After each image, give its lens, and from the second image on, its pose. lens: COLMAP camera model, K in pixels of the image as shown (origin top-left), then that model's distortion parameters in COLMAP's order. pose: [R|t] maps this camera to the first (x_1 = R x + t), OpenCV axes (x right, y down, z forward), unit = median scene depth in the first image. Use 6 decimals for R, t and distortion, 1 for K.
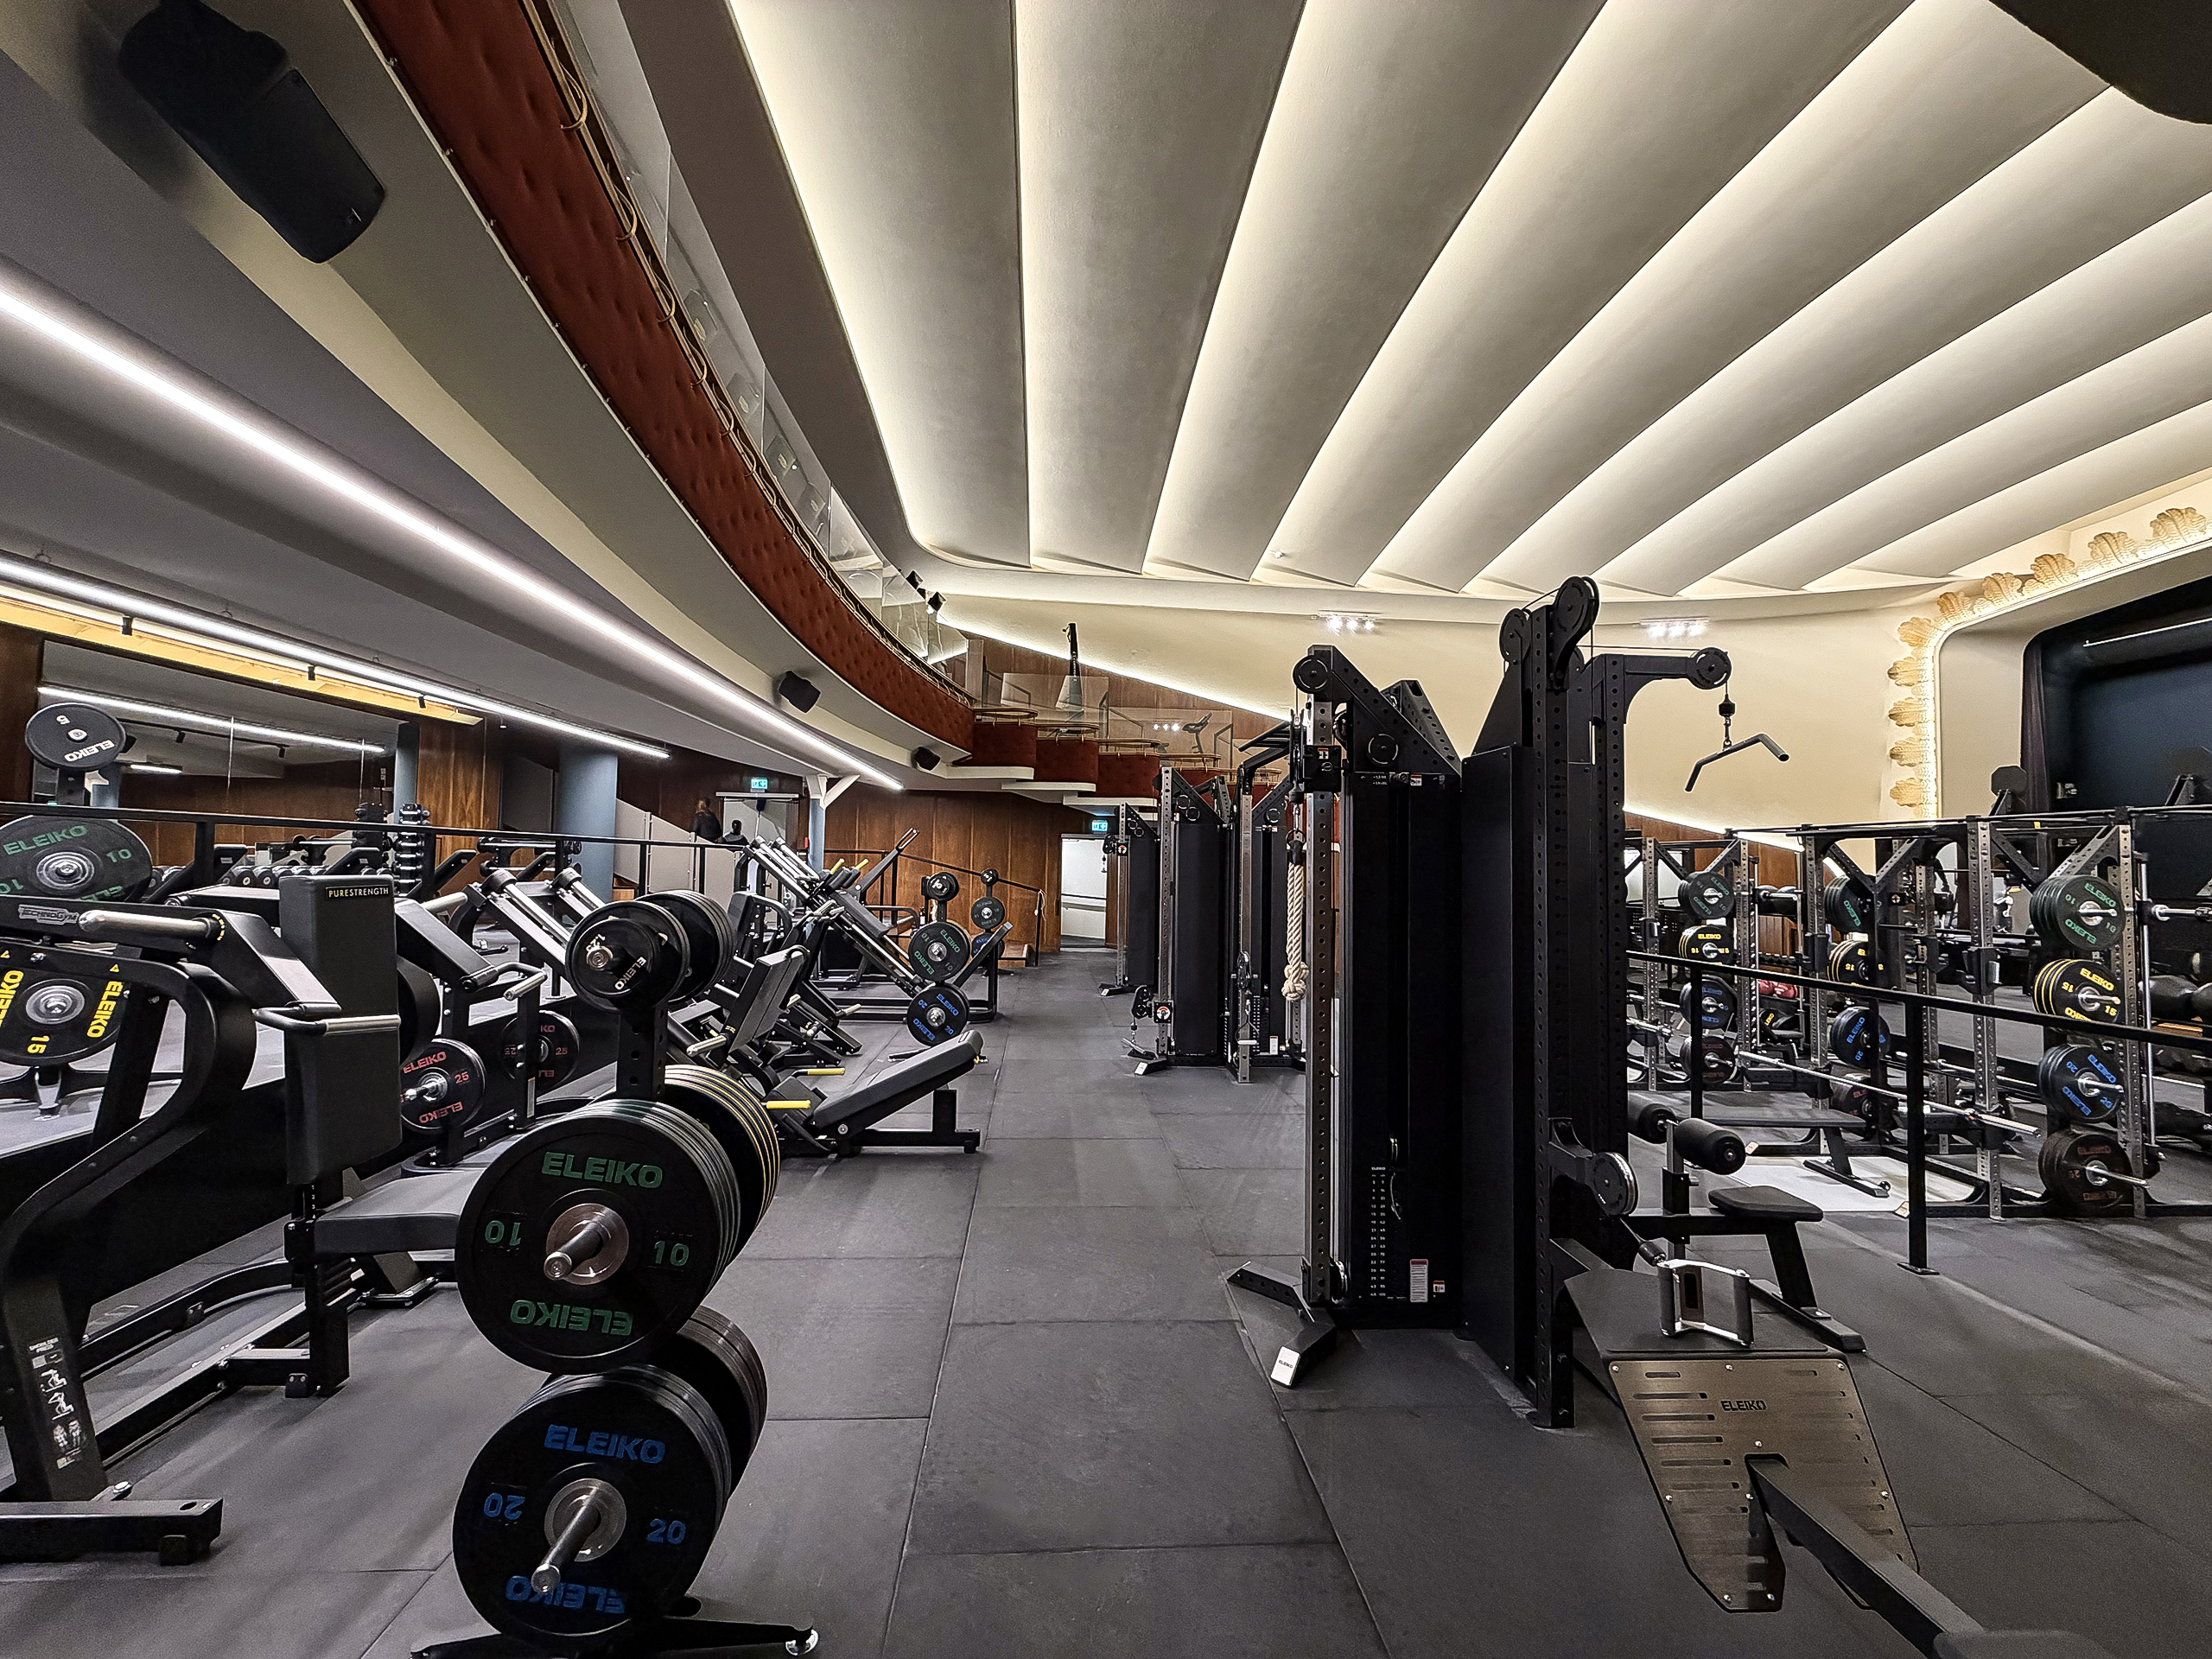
lens RADIAL K [[866.0, 0, 1096.8], [0, 866.0, 834.5], [0, 0, 1]] dist [-0.001762, 0.000313]
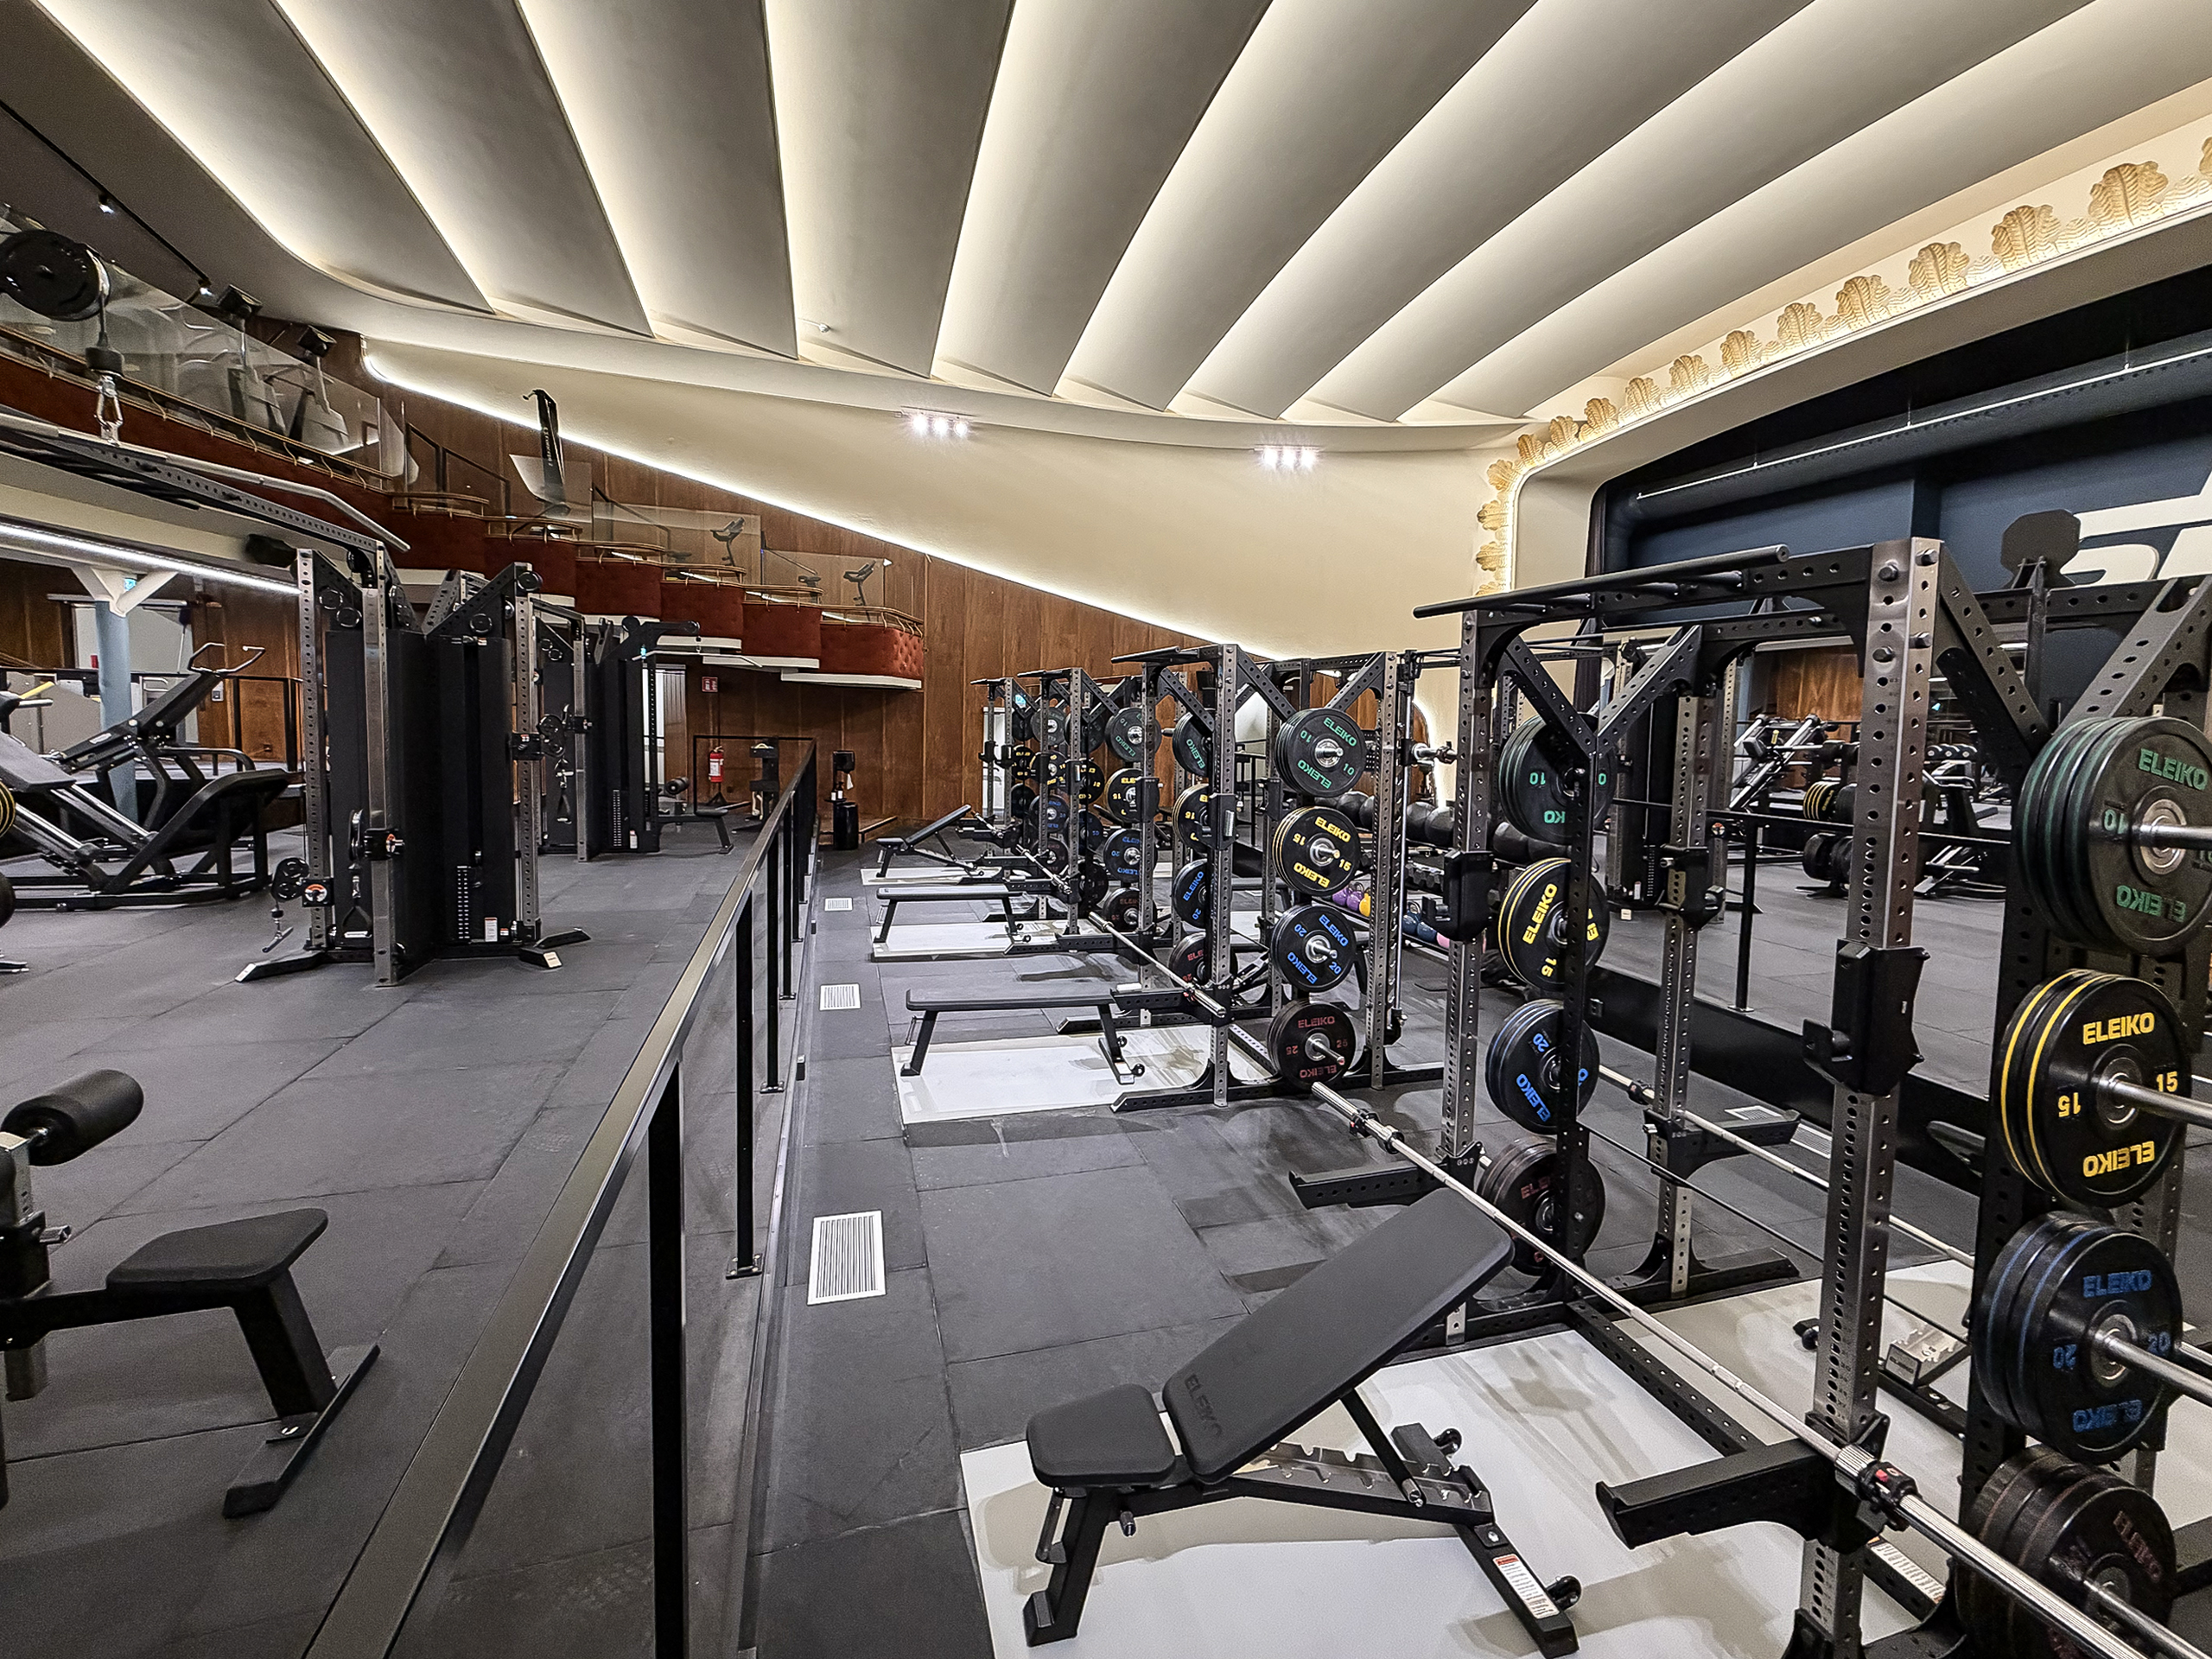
lens RADIAL K [[866.0, 0, 1115.9], [0, 866.0, 771.1], [0, 0, 1]] dist [-0.001762, 0.000313]
pose [[0.976395, -0.007410, 0.215866, 0.326412], [-0.015986, 0.994191, 0.106433, 0.009172], [-0.215401, -0.107371, 0.970605, 0.092477]]
